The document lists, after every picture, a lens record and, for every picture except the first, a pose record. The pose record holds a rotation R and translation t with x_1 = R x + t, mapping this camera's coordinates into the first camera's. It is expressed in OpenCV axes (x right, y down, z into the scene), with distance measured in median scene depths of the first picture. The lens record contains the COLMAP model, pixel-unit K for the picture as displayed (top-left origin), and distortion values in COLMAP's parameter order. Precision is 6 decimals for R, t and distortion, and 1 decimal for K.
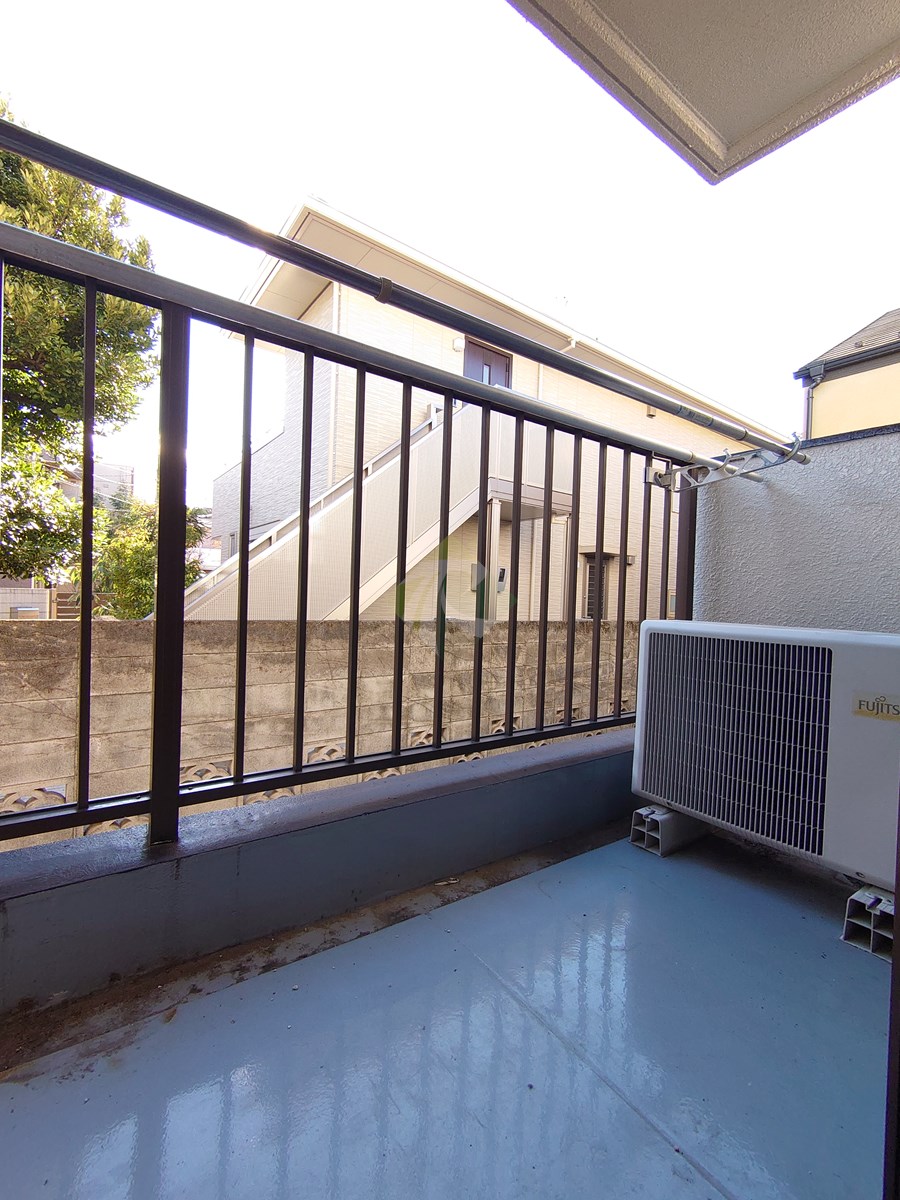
lens RADIAL K [[519.0, 0, 449.8], [0, 519.0, 603.2], [0, 0, 1]] dist [-0.002550, 0.000074]
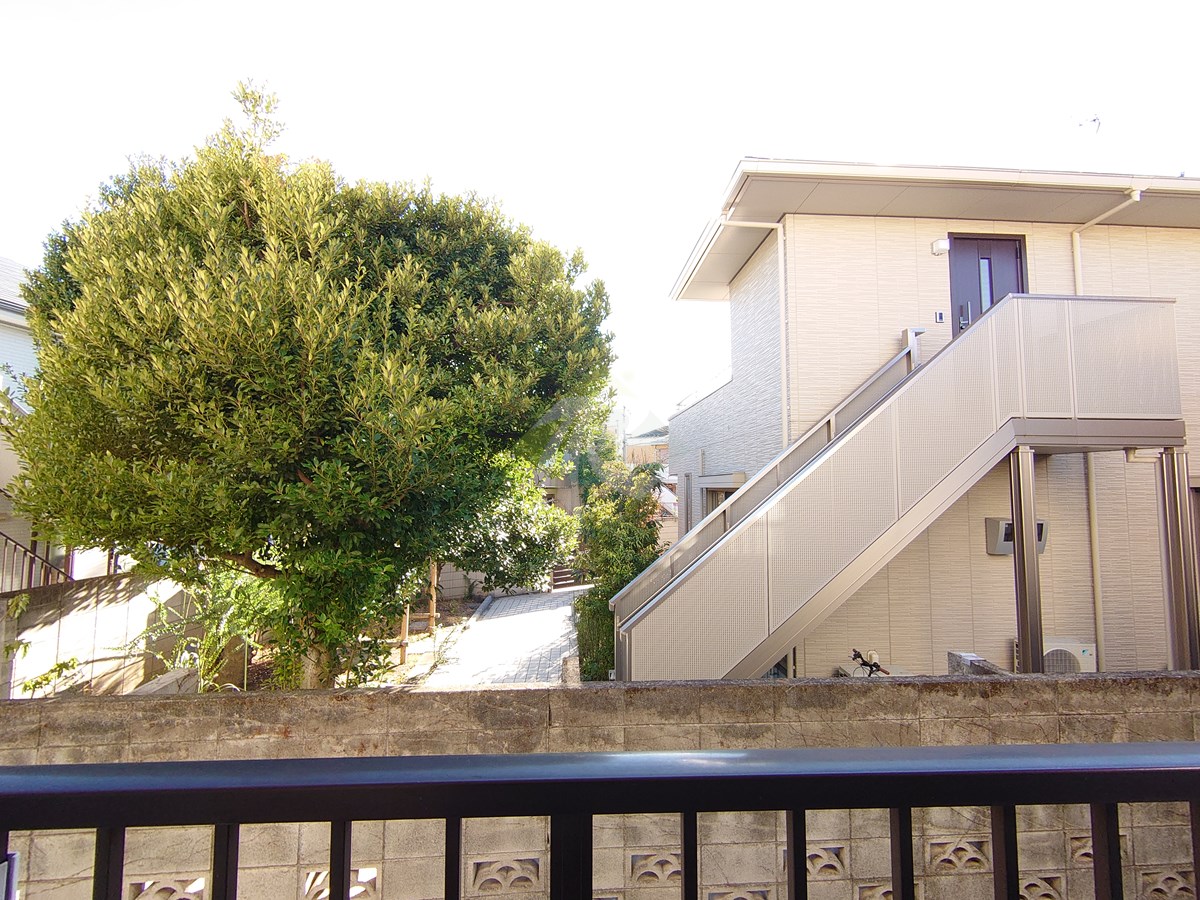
lens RADIAL K [[519.0, 0, 595.0], [0, 519.0, 450.5], [0, 0, 1]] dist [-0.002550, 0.000074]
pose [[0.836780, -0.072735, -0.542686, -0.031430], [0.020197, 0.994563, -0.102156, -0.204952], [0.547166, 0.074521, 0.833700, 0.105540]]
